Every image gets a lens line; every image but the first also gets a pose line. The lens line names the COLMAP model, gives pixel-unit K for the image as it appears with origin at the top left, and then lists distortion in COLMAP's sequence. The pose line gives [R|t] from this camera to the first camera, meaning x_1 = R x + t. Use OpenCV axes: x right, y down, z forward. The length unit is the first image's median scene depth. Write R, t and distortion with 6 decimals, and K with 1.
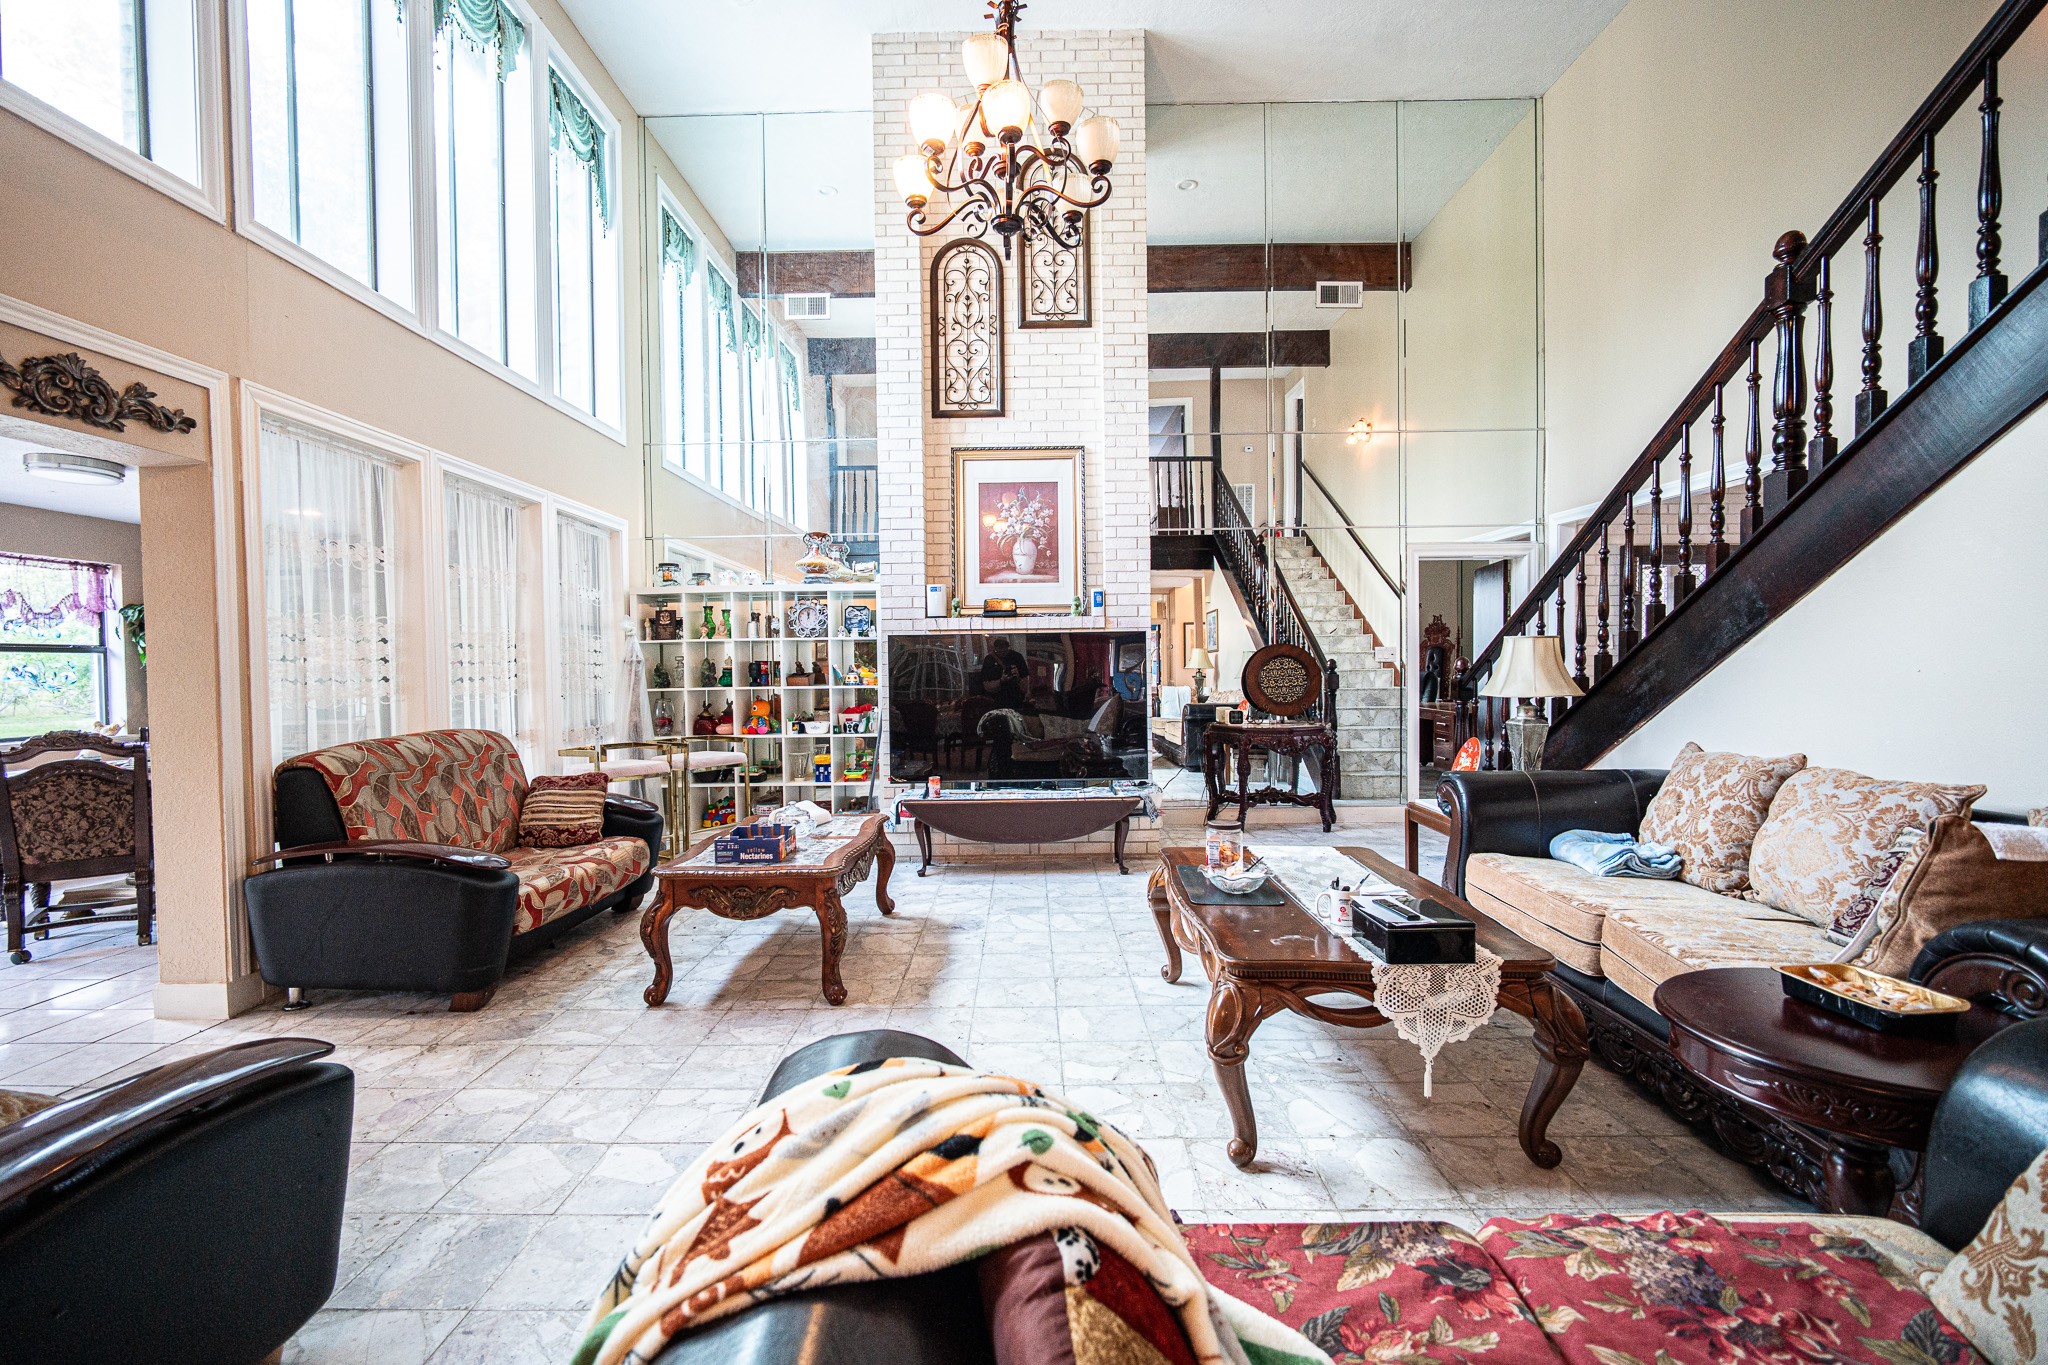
lens RADIAL K [[880.8, 0, 1017.4], [0, 880.8, 681.9], [0, 0, 1]] dist [-0.019495, 0.005591]
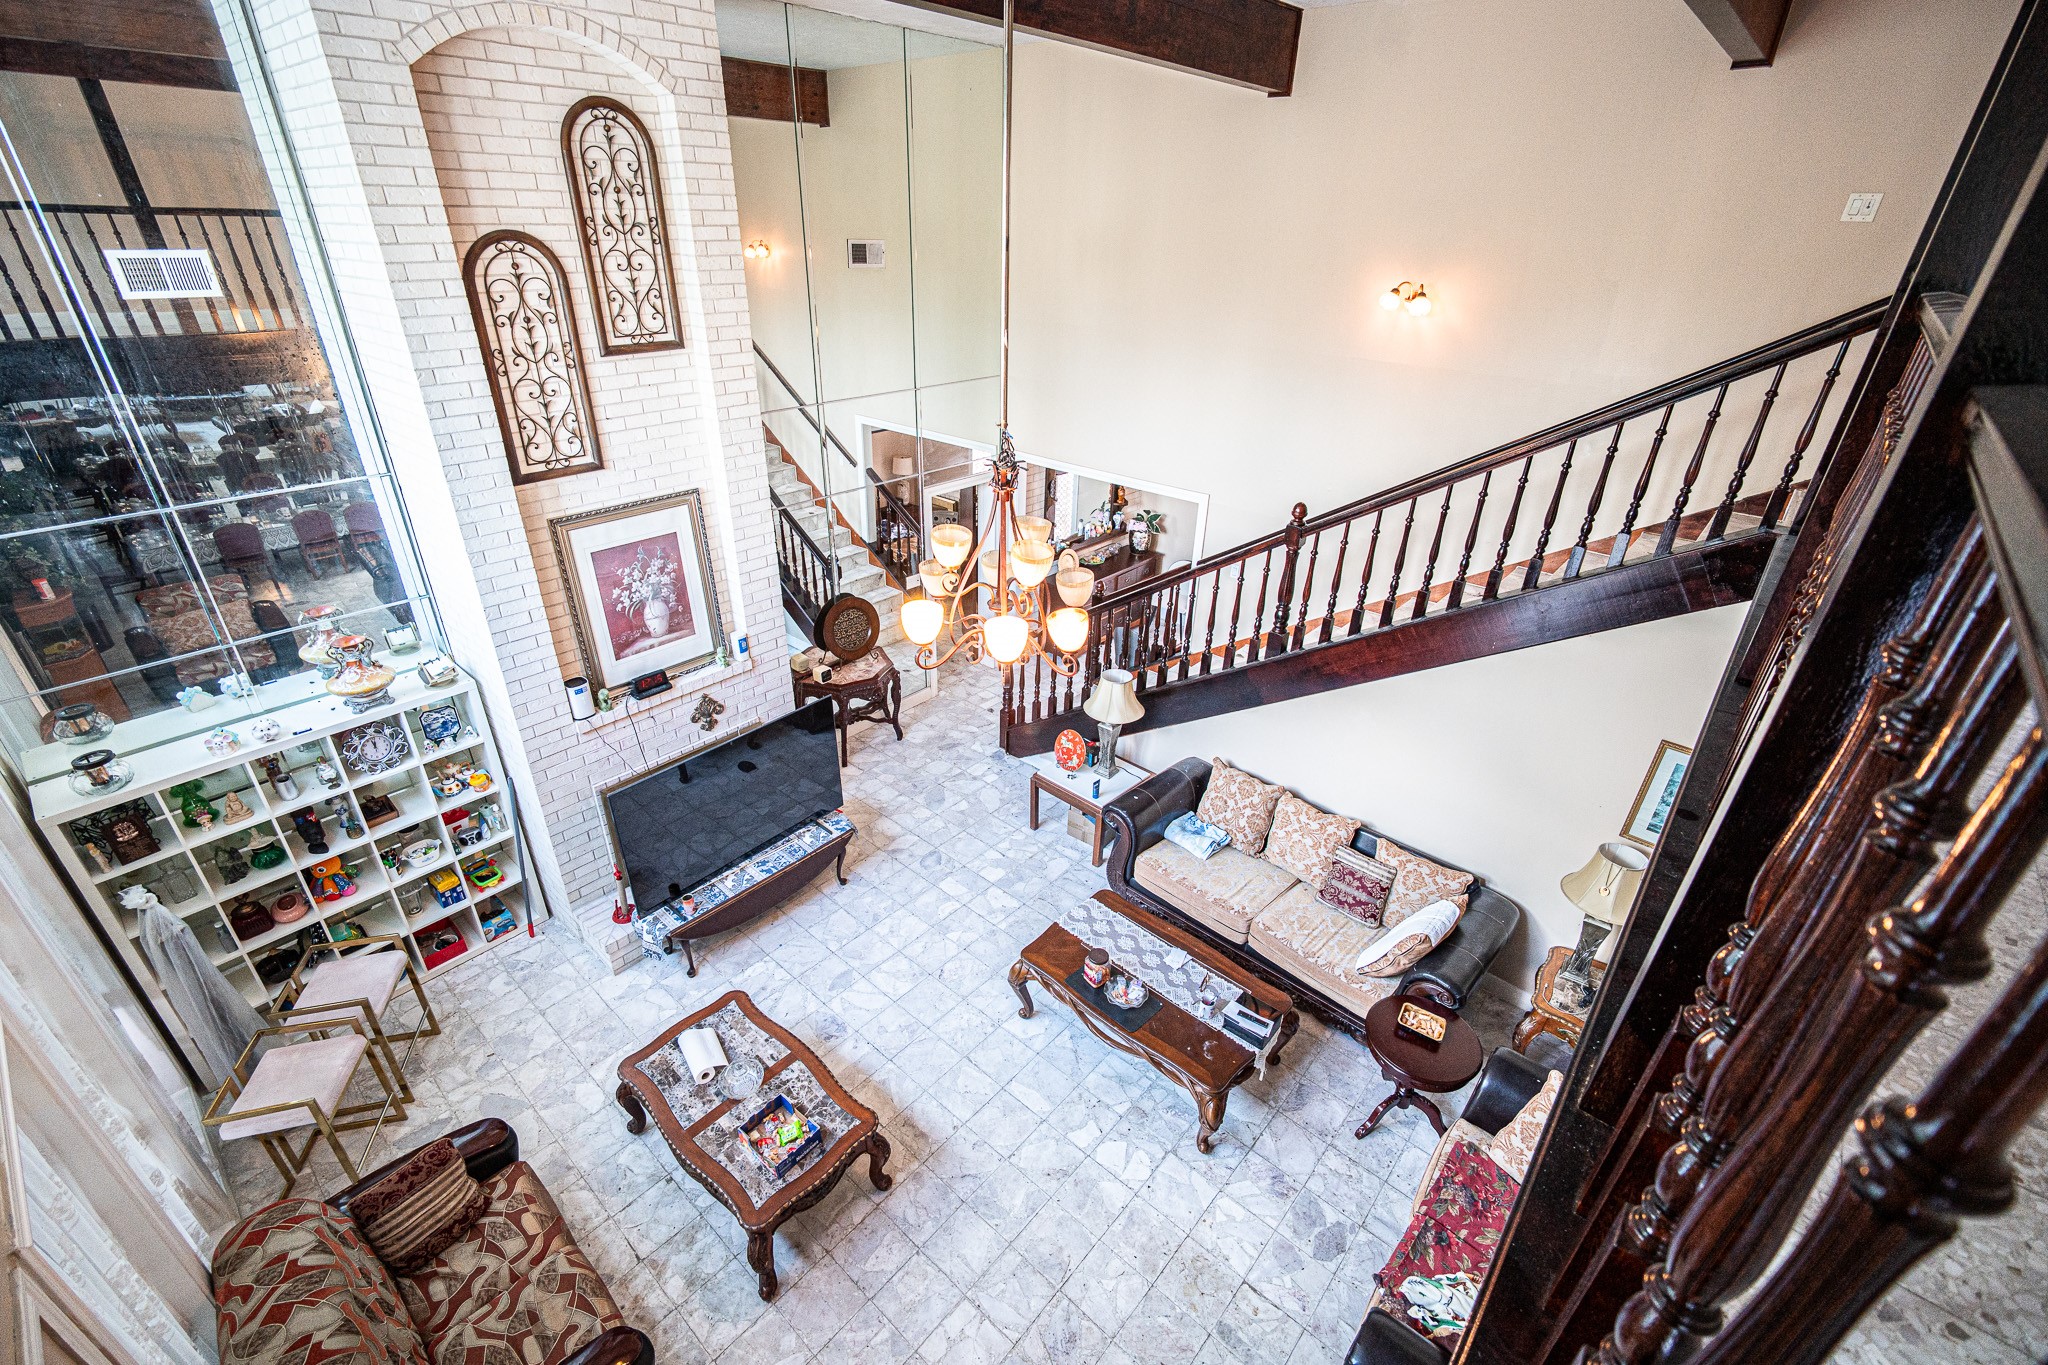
lens RADIAL K [[880.8, 0, 1020.9], [0, 880.8, 683.3], [0, 0, 1]] dist [-0.019495, 0.005591]
pose [[0.654929, -0.333036, 0.678347, -0.397657], [-0.009319, 0.894025, 0.447920, -0.509537], [-0.755633, -0.299677, 0.582420, 0.161360]]
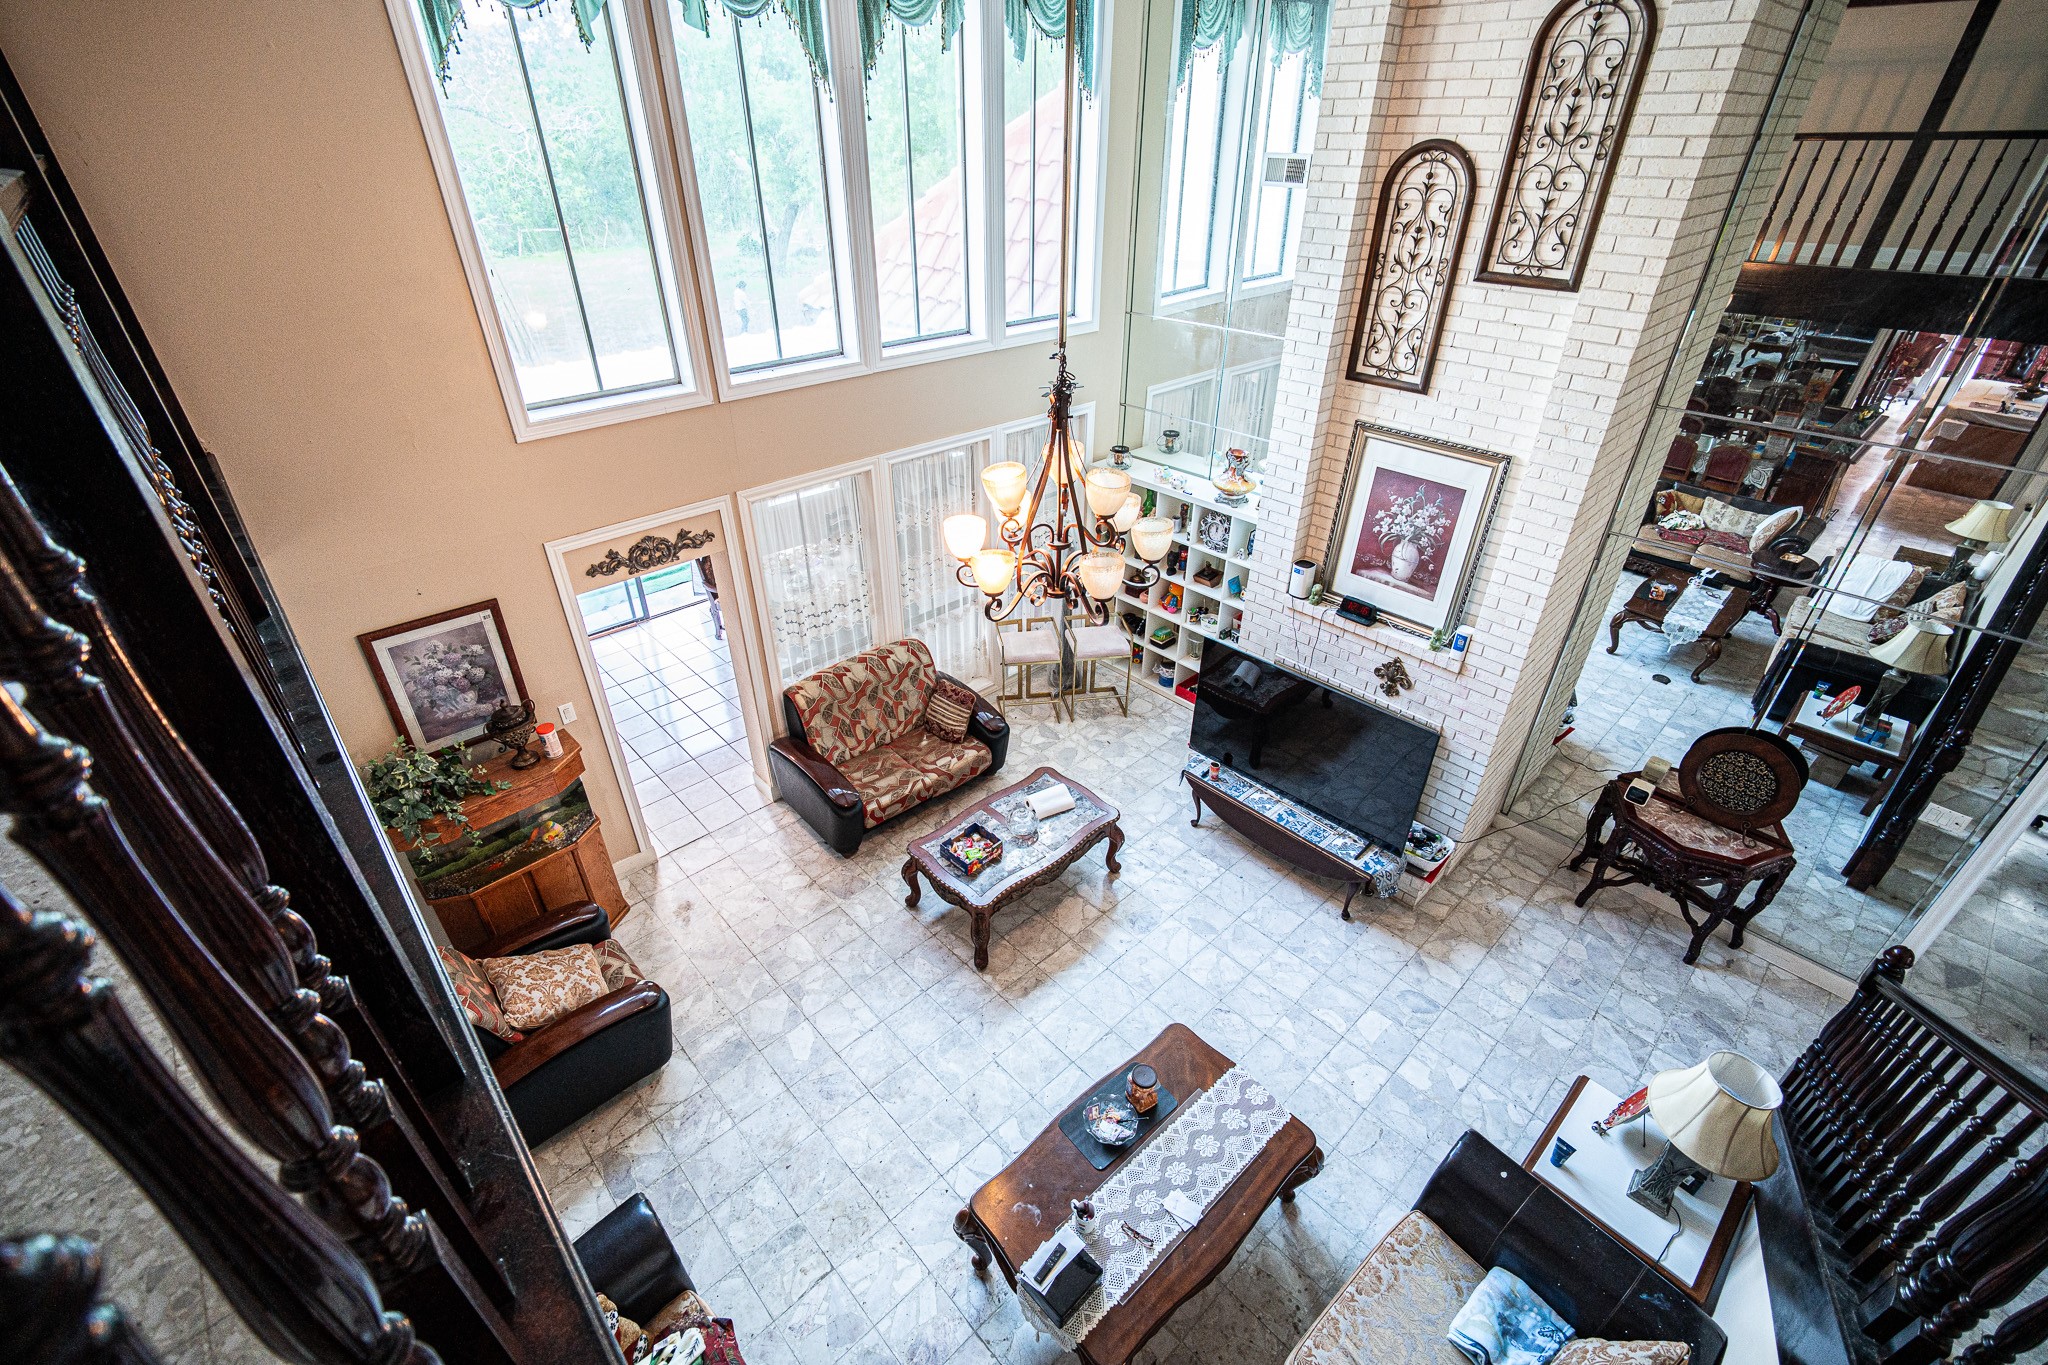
lens RADIAL K [[880.8, 0, 1011.6], [0, 880.8, 685.2], [0, 0, 1]] dist [-0.019495, 0.005591]
pose [[0.686582, 0.400578, -0.606748, 0.331027], [-0.024615, 0.846860, 0.531247, -0.509523], [0.726636, -0.349809, 0.591299, 0.149612]]
